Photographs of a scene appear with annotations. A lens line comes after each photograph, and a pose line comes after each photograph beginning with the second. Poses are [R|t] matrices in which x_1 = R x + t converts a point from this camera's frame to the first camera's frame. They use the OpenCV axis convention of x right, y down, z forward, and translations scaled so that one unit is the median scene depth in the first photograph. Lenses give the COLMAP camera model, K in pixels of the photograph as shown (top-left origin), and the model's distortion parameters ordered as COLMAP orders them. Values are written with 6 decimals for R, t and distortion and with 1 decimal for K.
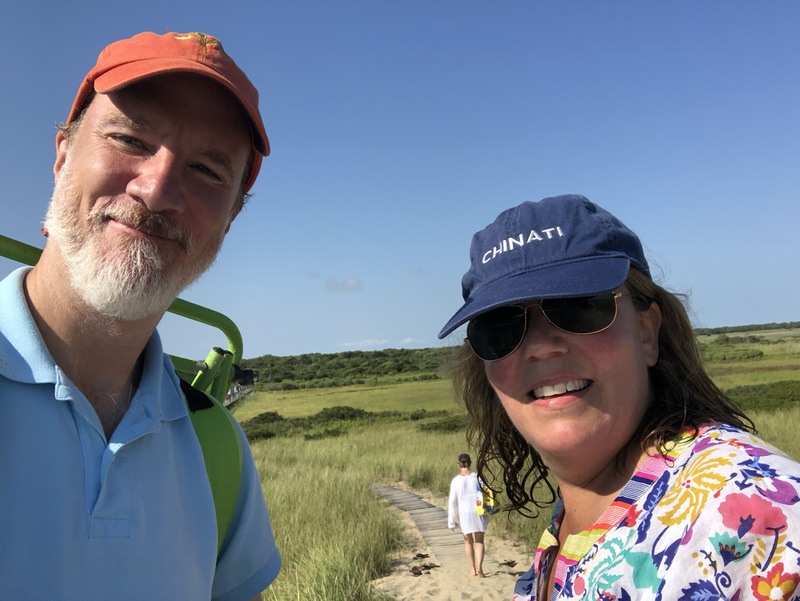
lens RADIAL K [[765.2, 0, 400.4], [0, 765.2, 301.4], [0, 0, 1]] dist [0.040400, 0.000000]
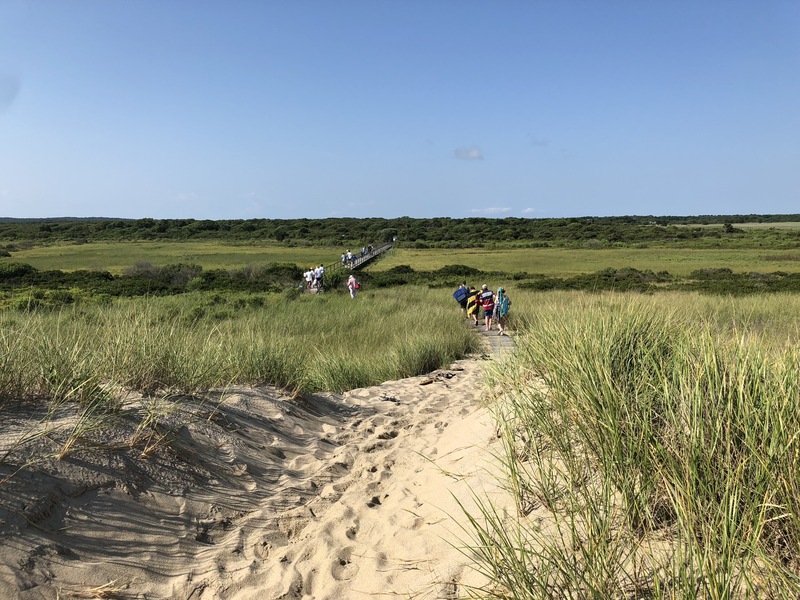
lens RADIAL K [[741.1, 0, 398.8], [0, 741.1, 300.7], [0, 0, 1]] dist [0.059830, 0.014230]
pose [[0.981987, 0.078636, -0.171806, 0.027733], [-0.045387, 0.980829, 0.189512, -0.023546], [0.183415, -0.178300, 0.966731, -0.153096]]
